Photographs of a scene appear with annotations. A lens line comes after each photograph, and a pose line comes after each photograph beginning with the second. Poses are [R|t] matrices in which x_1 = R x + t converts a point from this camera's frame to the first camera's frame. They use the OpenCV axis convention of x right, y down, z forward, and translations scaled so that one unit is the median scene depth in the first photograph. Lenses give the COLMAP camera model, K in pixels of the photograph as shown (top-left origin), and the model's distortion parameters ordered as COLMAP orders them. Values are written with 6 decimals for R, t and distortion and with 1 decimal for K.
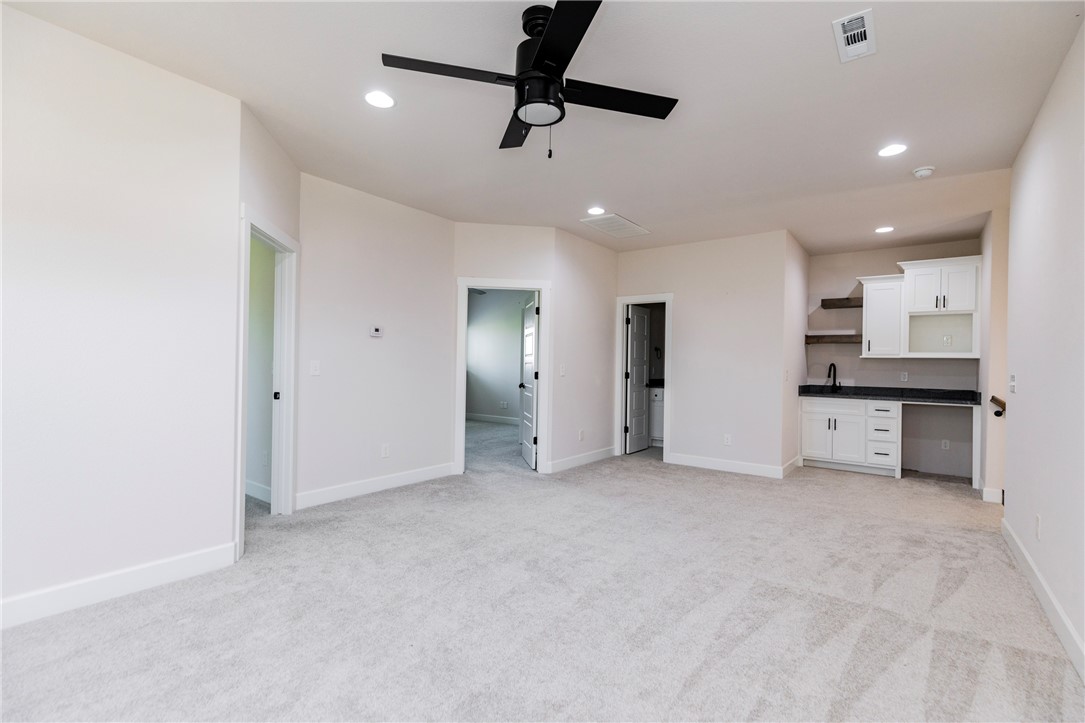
lens RADIAL K [[495.6, 0, 552.0], [0, 495.6, 361.7], [0, 0, 1]] dist [0.009687, -0.000475]
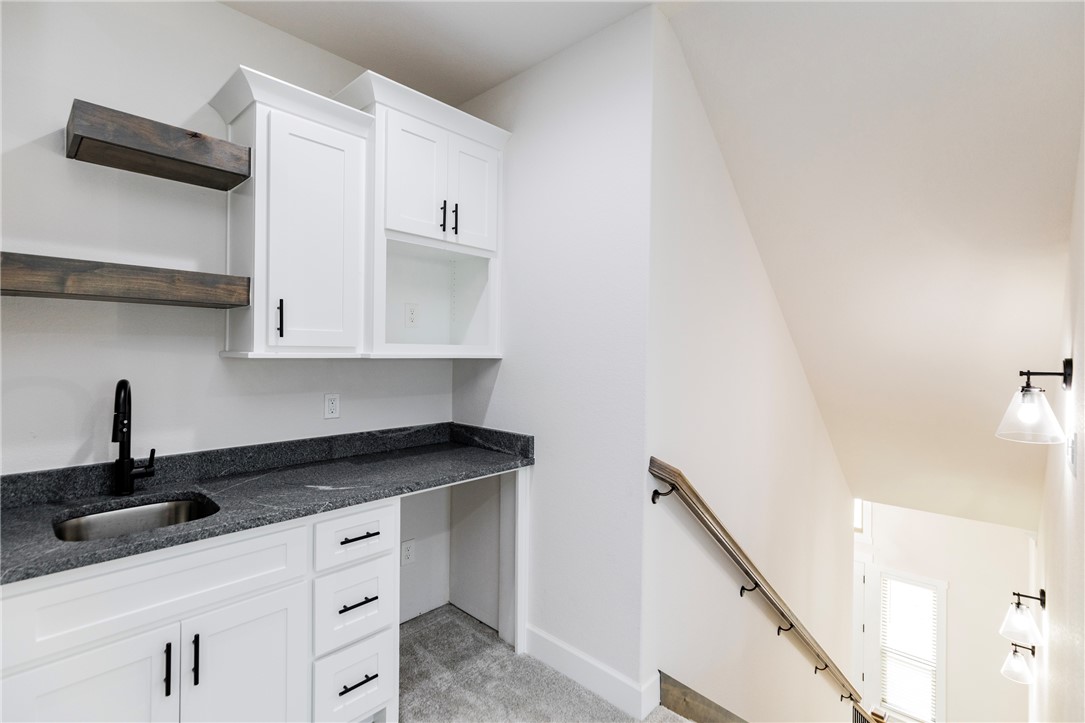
lens RADIAL K [[495.6, 0, 552.0], [0, 495.6, 361.7], [0, 0, 1]] dist [0.009687, -0.000475]
pose [[0.122369, -0.031389, 0.991988, 0.362782], [-0.013856, 0.999348, 0.033331, -0.018354], [-0.992388, -0.017823, 0.121854, 0.801530]]
